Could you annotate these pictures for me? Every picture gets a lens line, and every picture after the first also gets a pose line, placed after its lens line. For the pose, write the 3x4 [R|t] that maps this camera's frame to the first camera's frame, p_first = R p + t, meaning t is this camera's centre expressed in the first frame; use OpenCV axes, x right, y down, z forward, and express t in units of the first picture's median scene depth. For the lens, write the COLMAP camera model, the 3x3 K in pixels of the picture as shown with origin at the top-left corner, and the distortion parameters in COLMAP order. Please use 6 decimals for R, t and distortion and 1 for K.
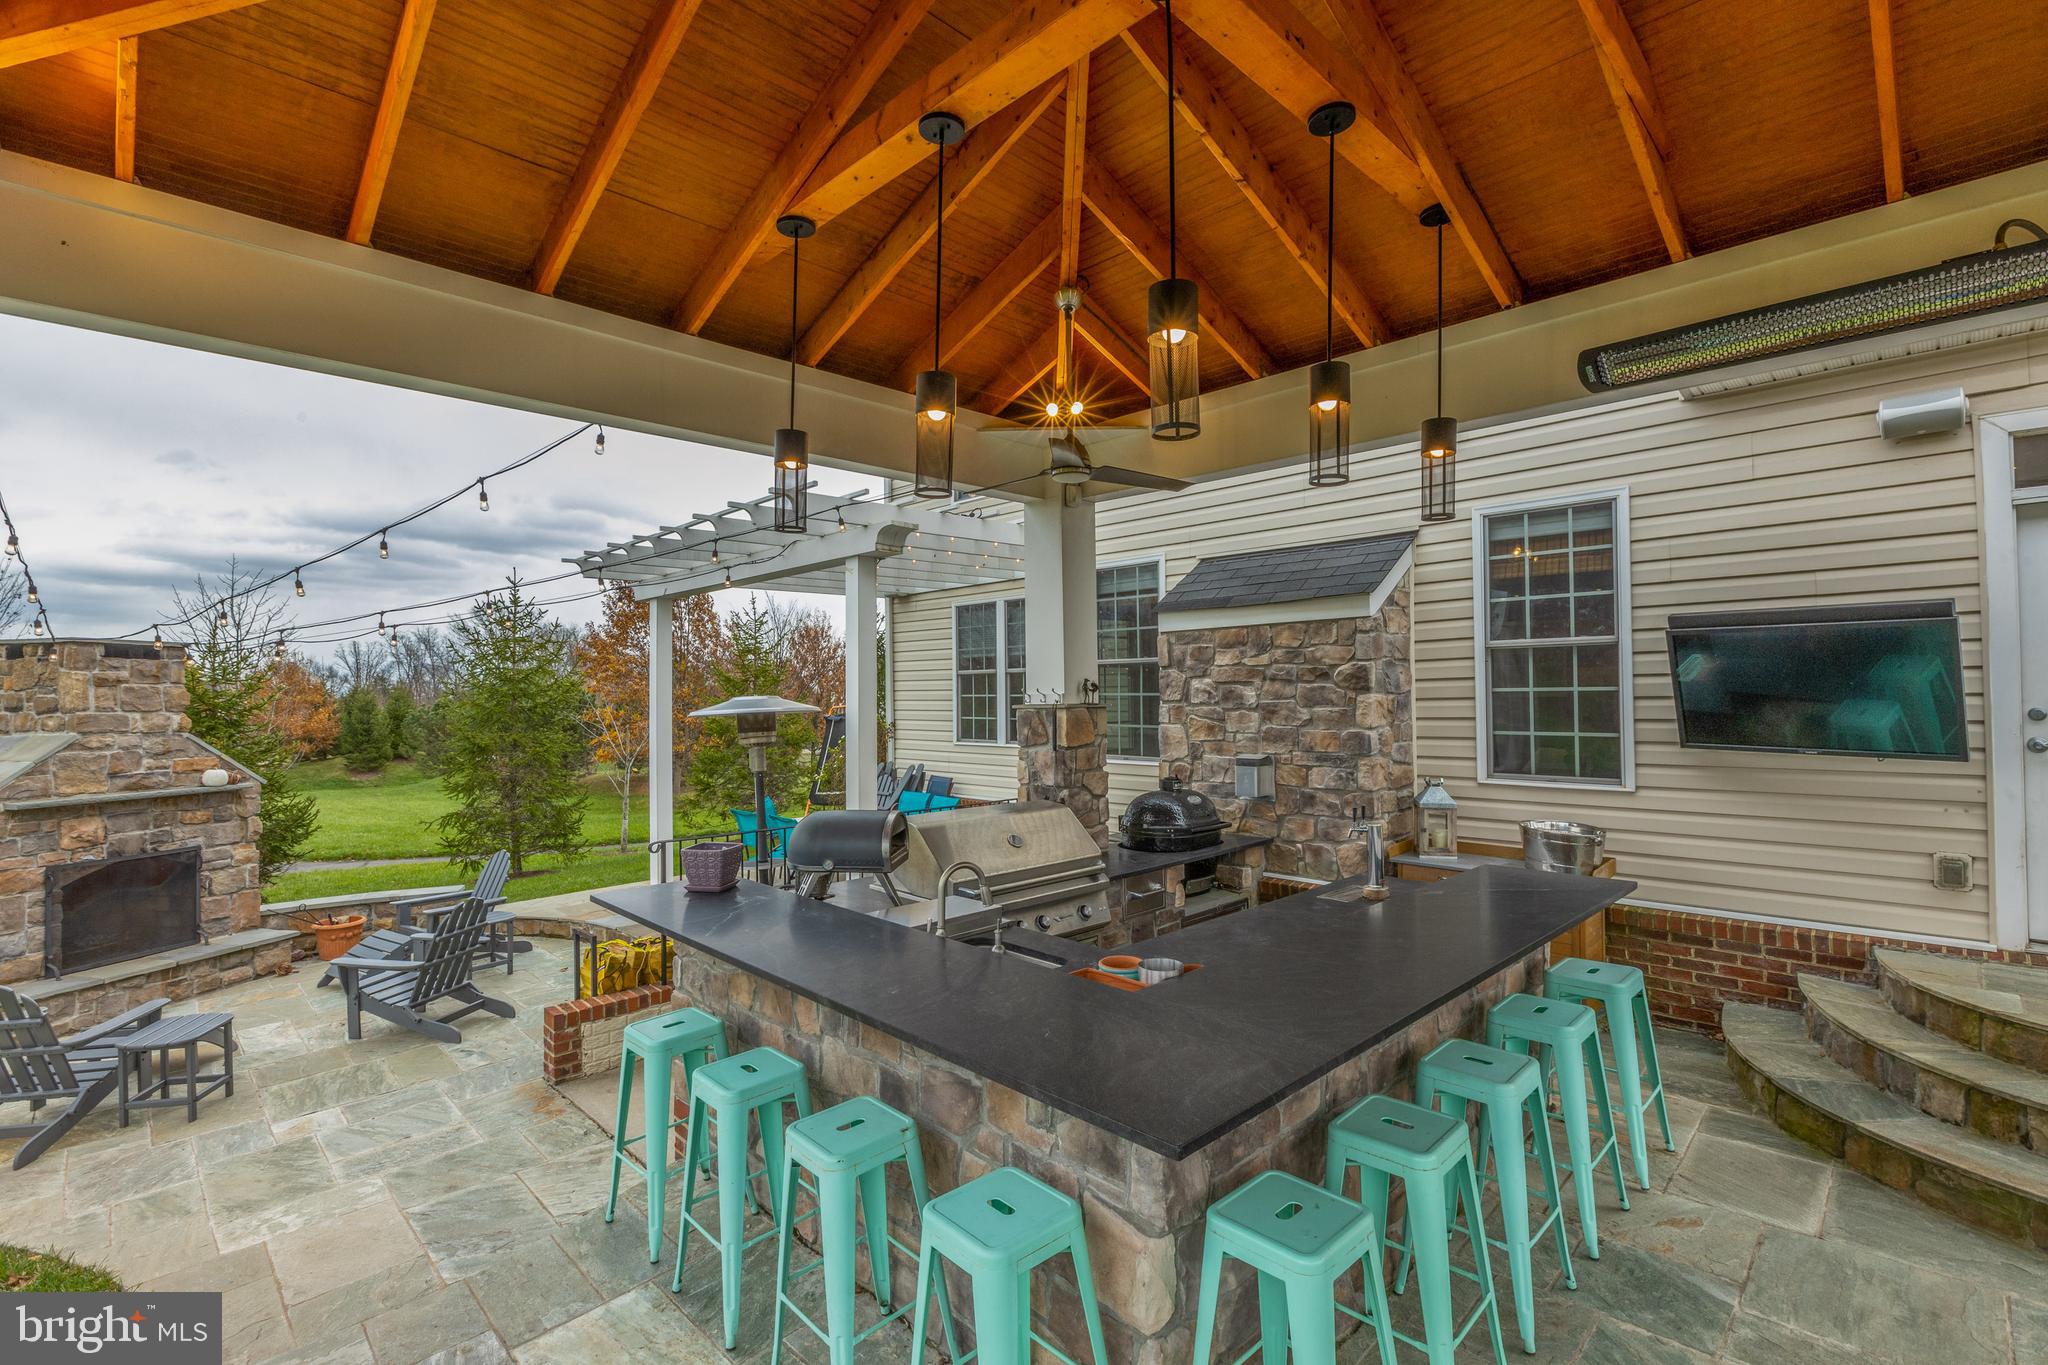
lens RADIAL K [[921.0, 0, 1028.5], [0, 921.0, 678.8], [0, 0, 1]] dist [-0.007101, -0.001066]
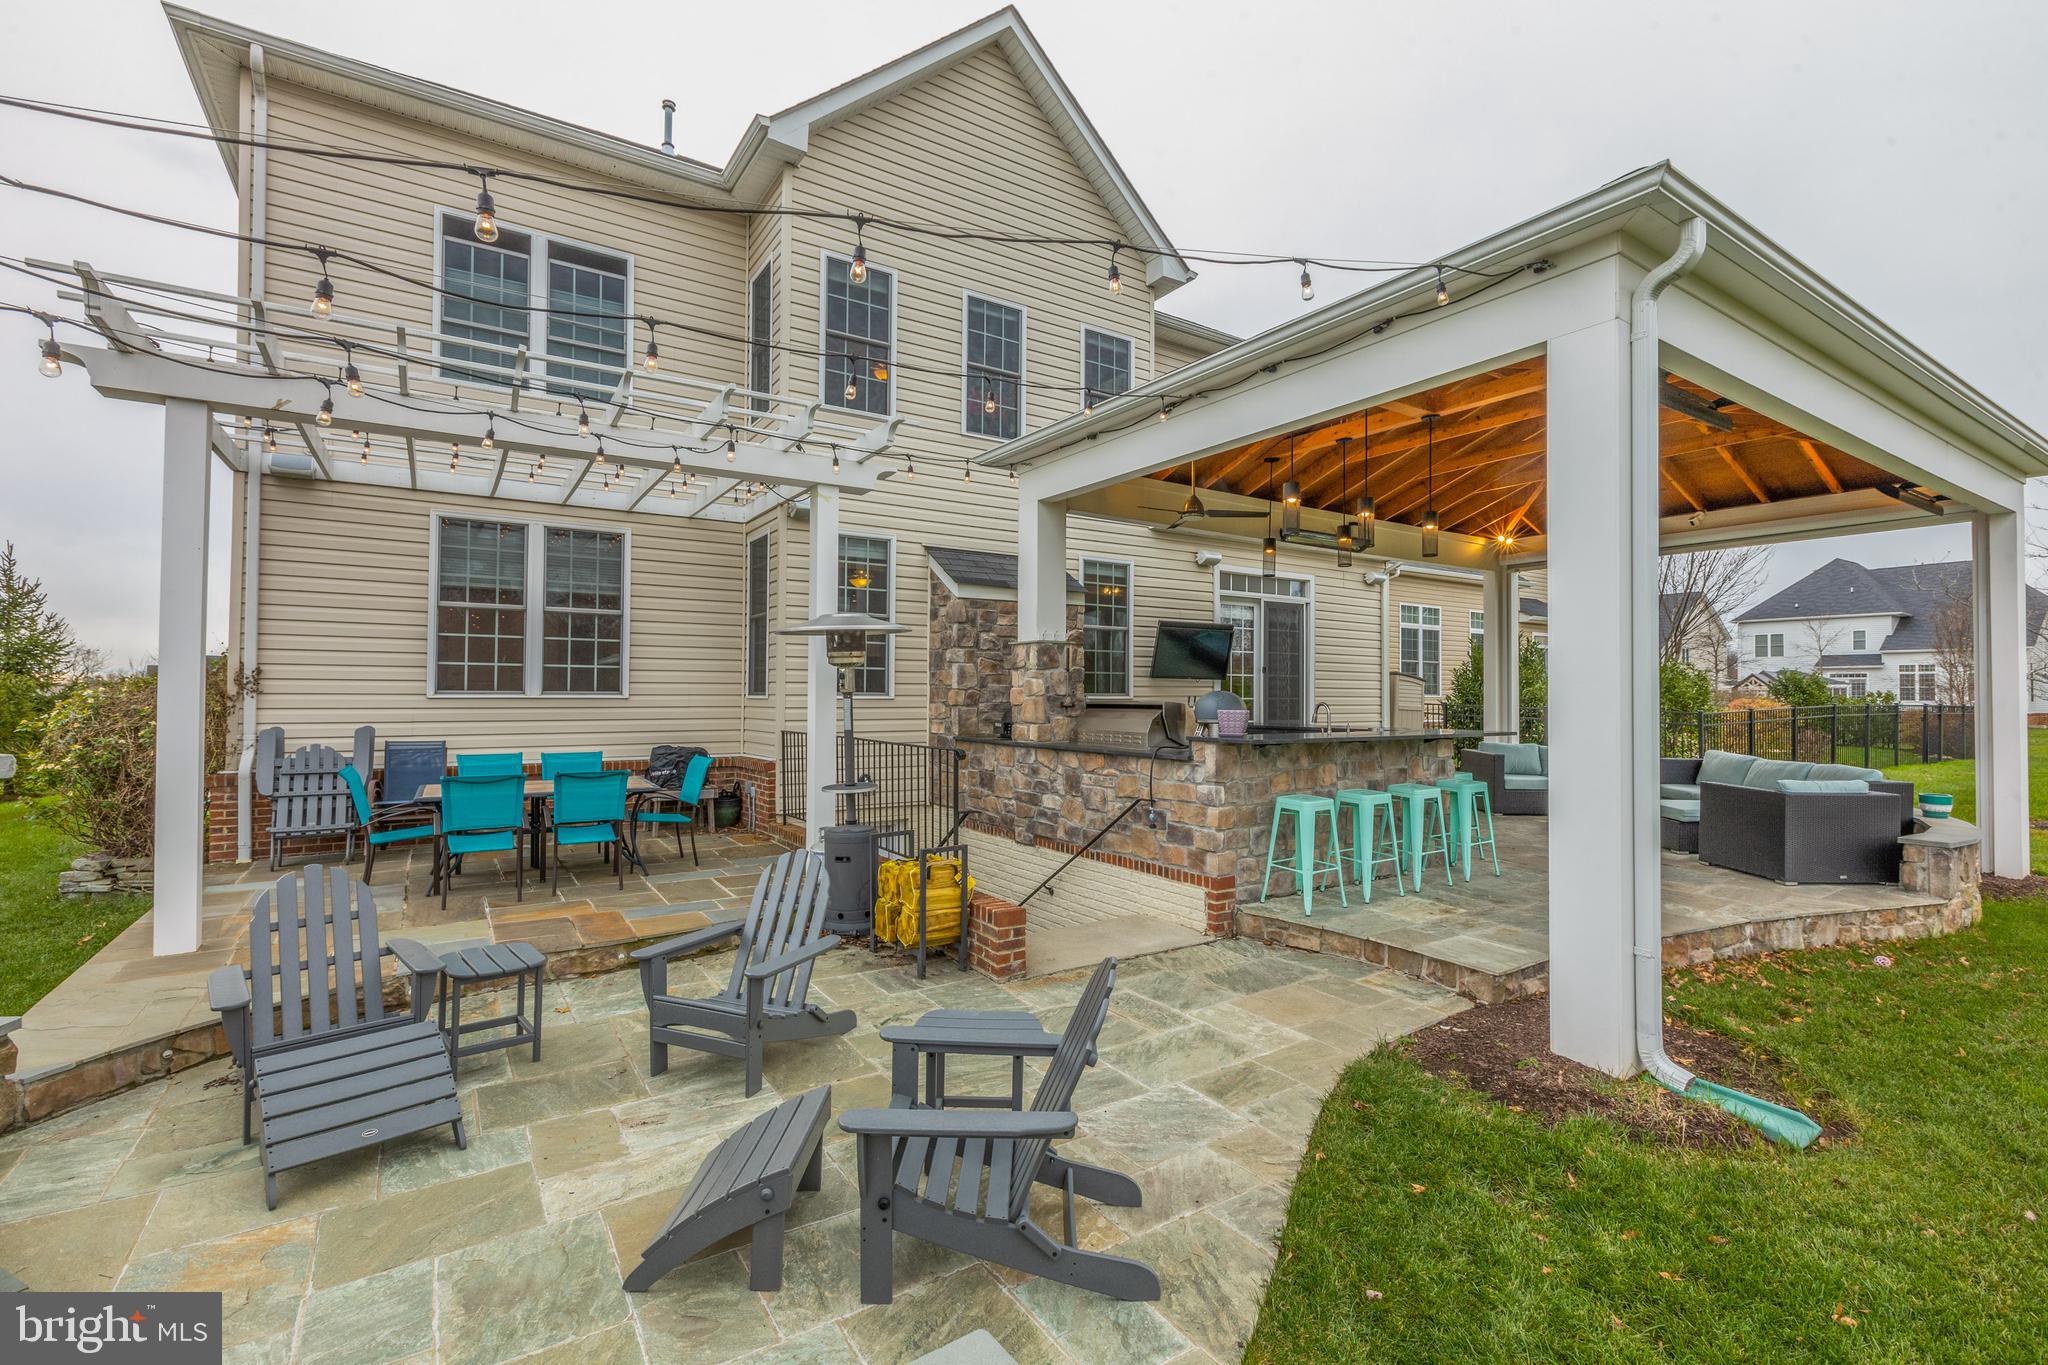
lens RADIAL K [[909.4, 0, 1026.3], [0, 909.4, 676.5], [0, 0, 1]] dist [0.002061, -0.000516]
pose [[0.200406, 0.033586, 0.979137, -1.247259], [-0.022319, 0.999309, -0.029710, 0.113585], [-0.979459, -0.015899, 0.201017, 0.655610]]
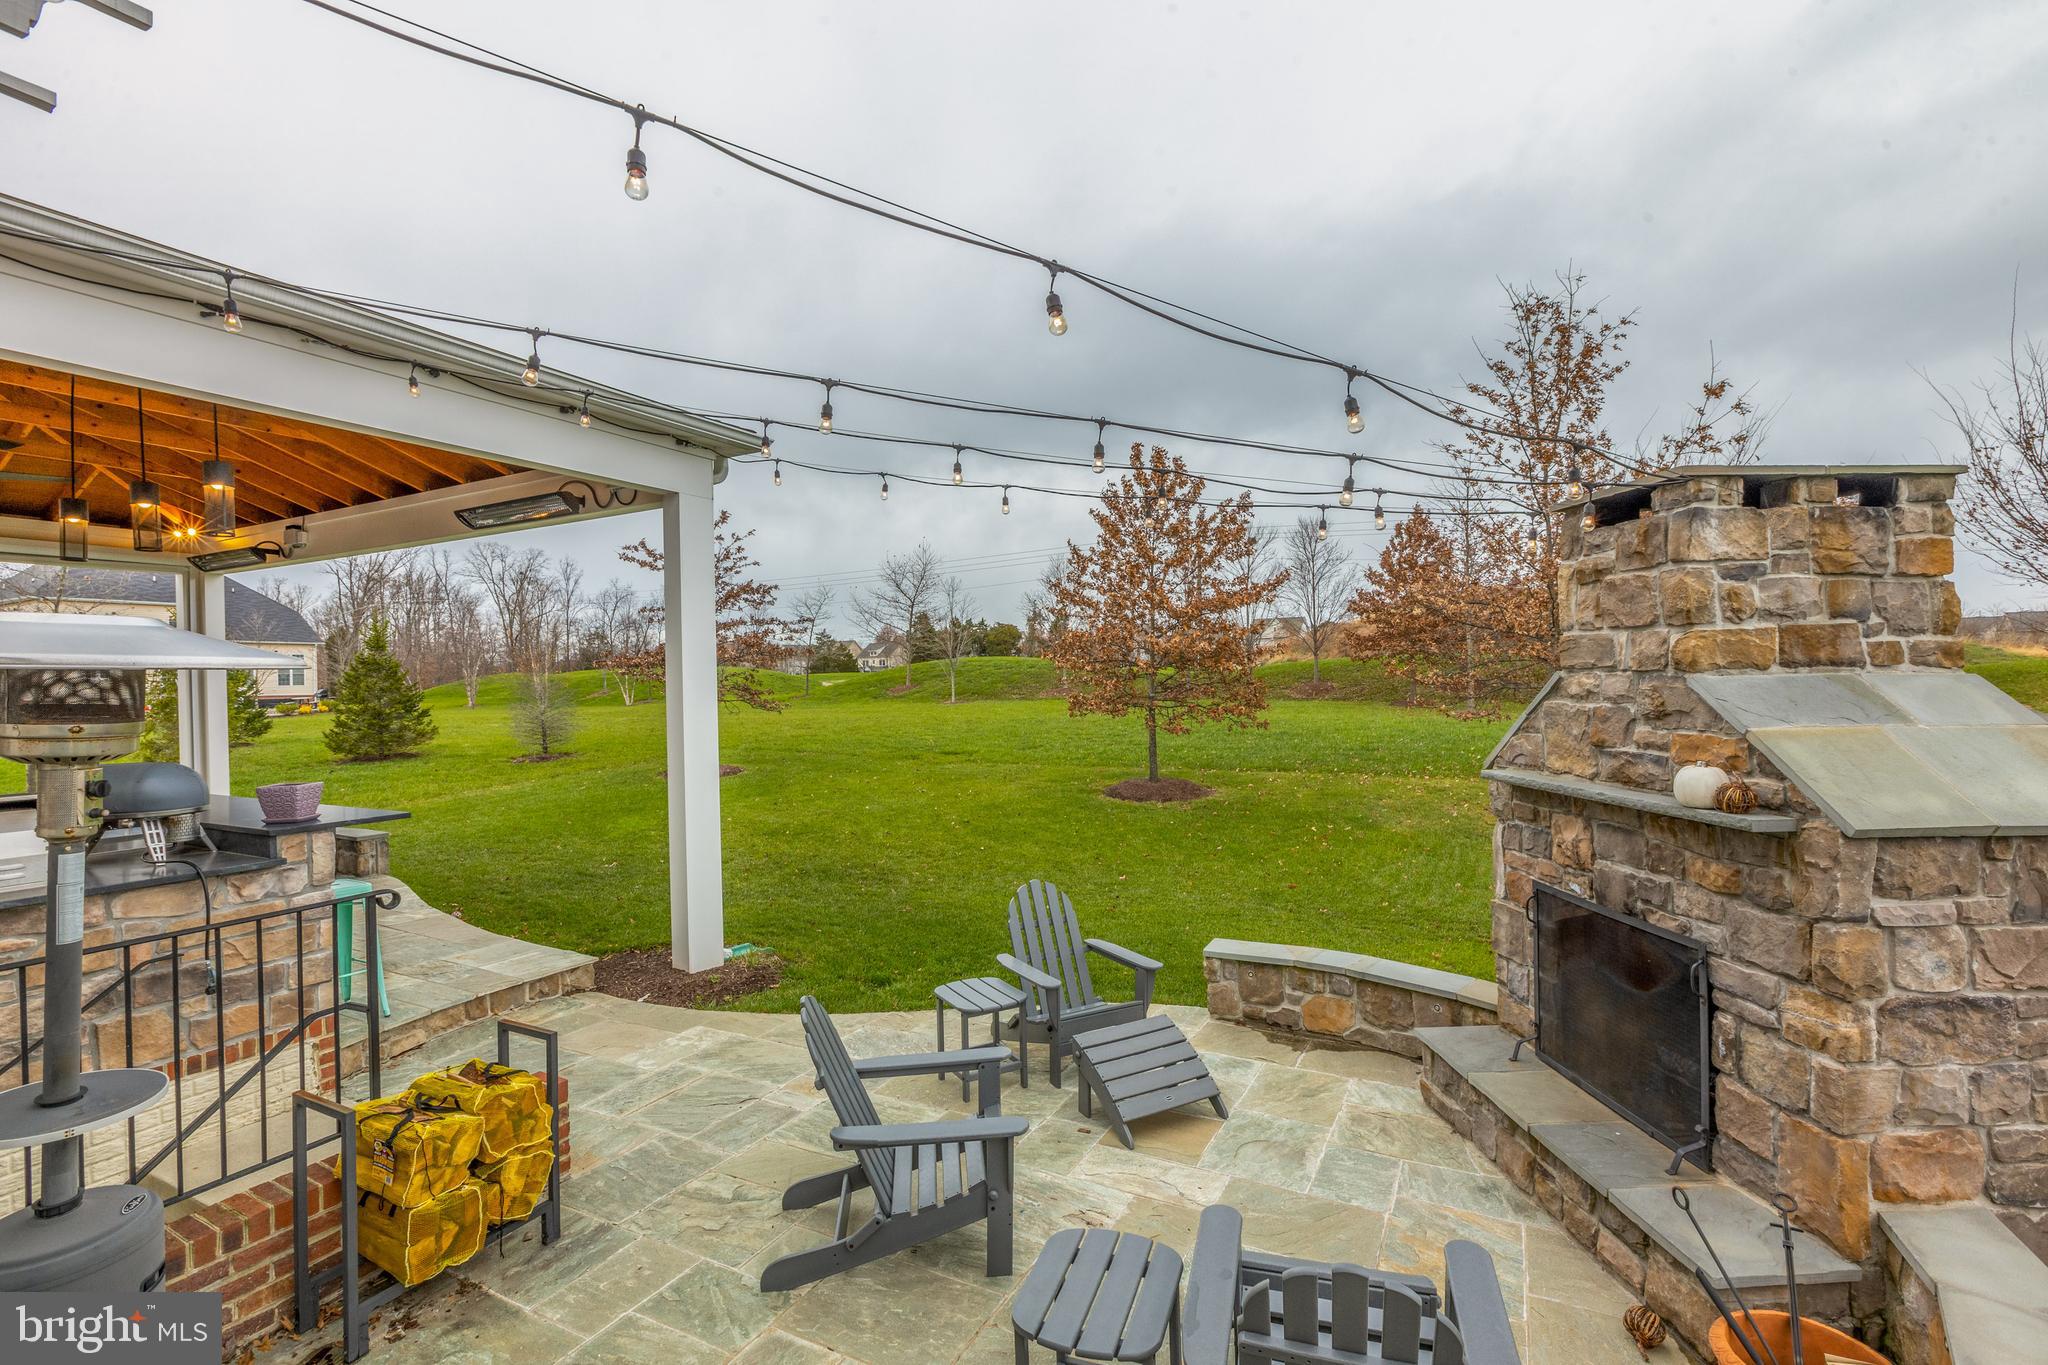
lens RADIAL K [[921.0, 0, 1029.2], [0, 921.0, 678.4], [0, 0, 1]] dist [-0.007101, -0.001066]
pose [[-0.953523, 0.030579, -0.299764, -0.557307], [0.036397, 0.999242, -0.013842, 0.063360], [0.299113, -0.024109, -0.953913, 1.498422]]
